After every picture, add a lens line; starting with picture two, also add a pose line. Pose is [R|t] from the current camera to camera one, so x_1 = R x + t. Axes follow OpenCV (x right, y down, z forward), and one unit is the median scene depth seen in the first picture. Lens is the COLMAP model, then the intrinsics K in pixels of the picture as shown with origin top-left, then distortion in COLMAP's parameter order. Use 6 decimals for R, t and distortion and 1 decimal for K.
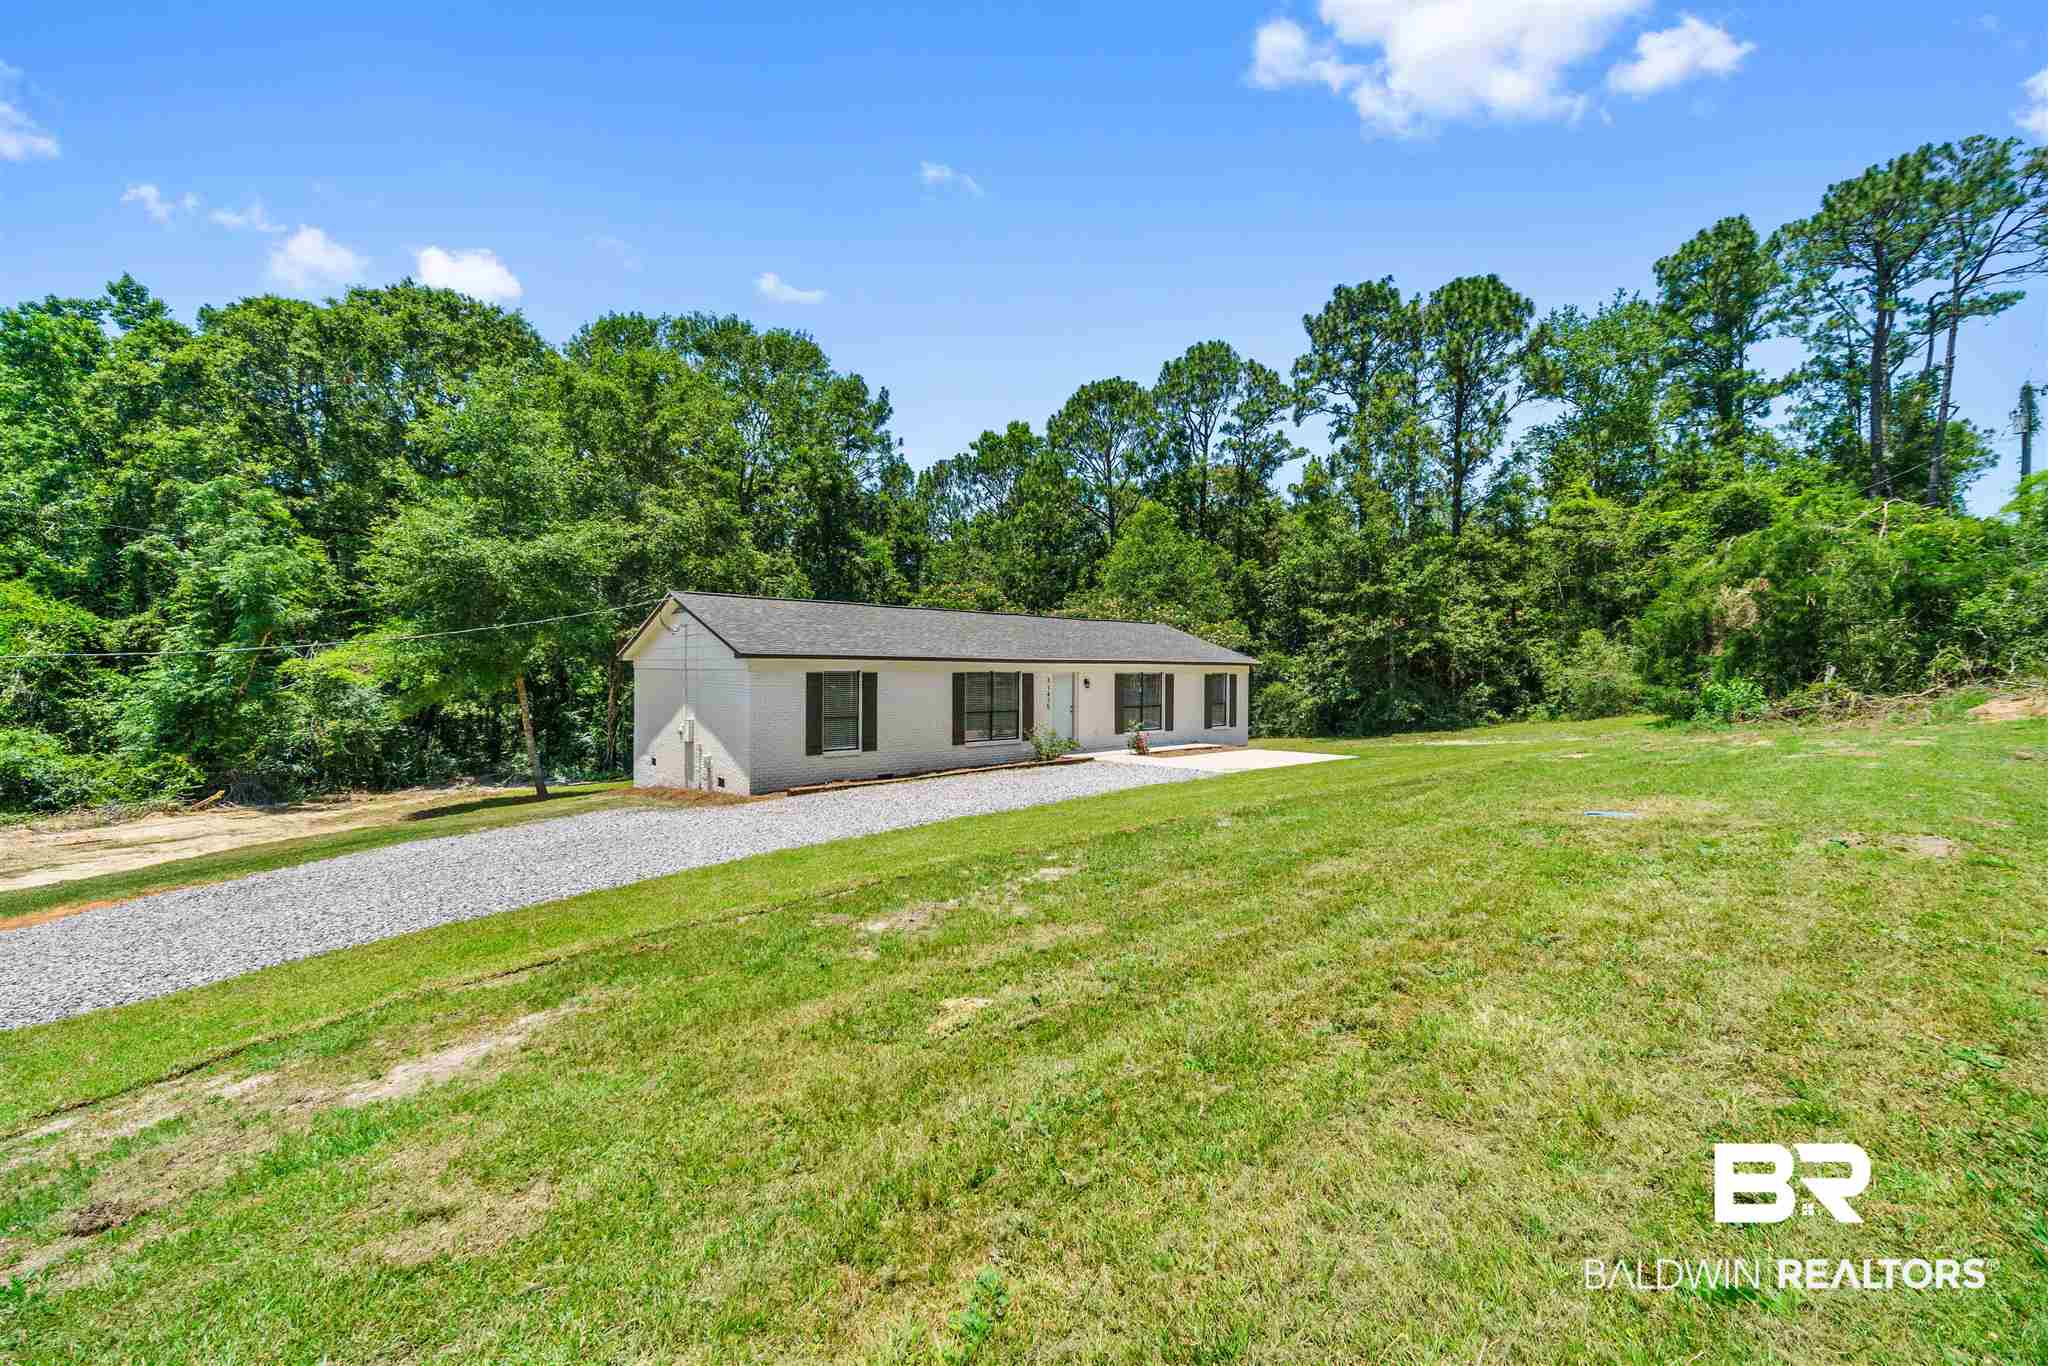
lens RADIAL K [[832.9, 0, 1017.3], [0, 832.9, 681.3], [0, 0, 1]] dist [0.022376, -0.000249]
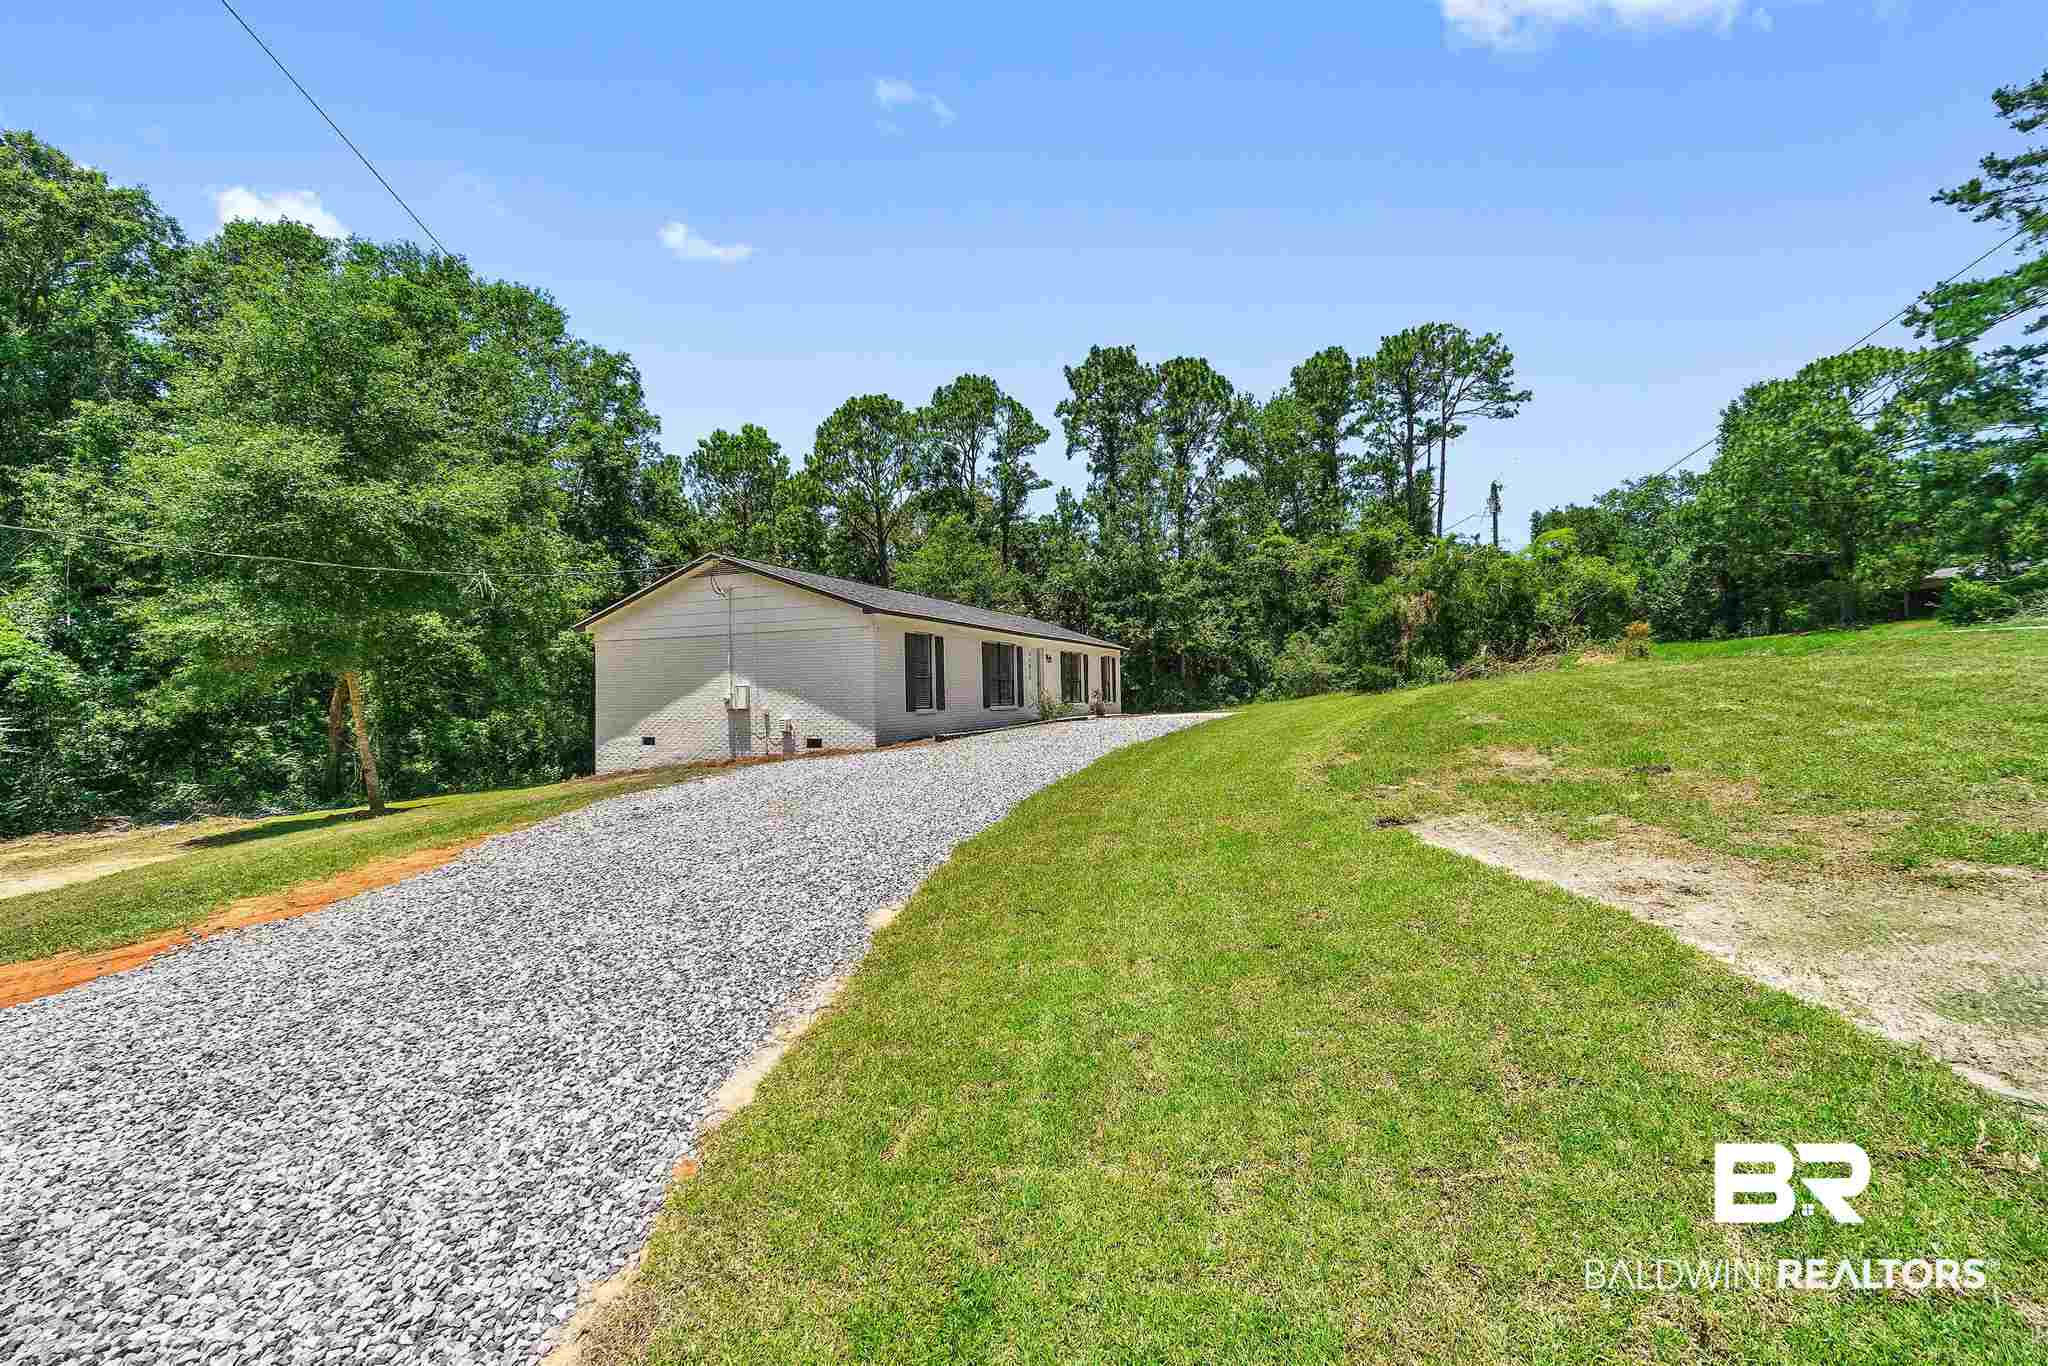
lens RADIAL K [[832.9, 0, 1035.8], [0, 832.9, 683.0], [0, 0, 1]] dist [0.022376, -0.000249]
pose [[0.894159, -0.014415, 0.447518, -0.236010], [0.028496, 0.999287, -0.024748, 0.033967], [-0.446843, 0.034881, 0.893932, -0.003668]]
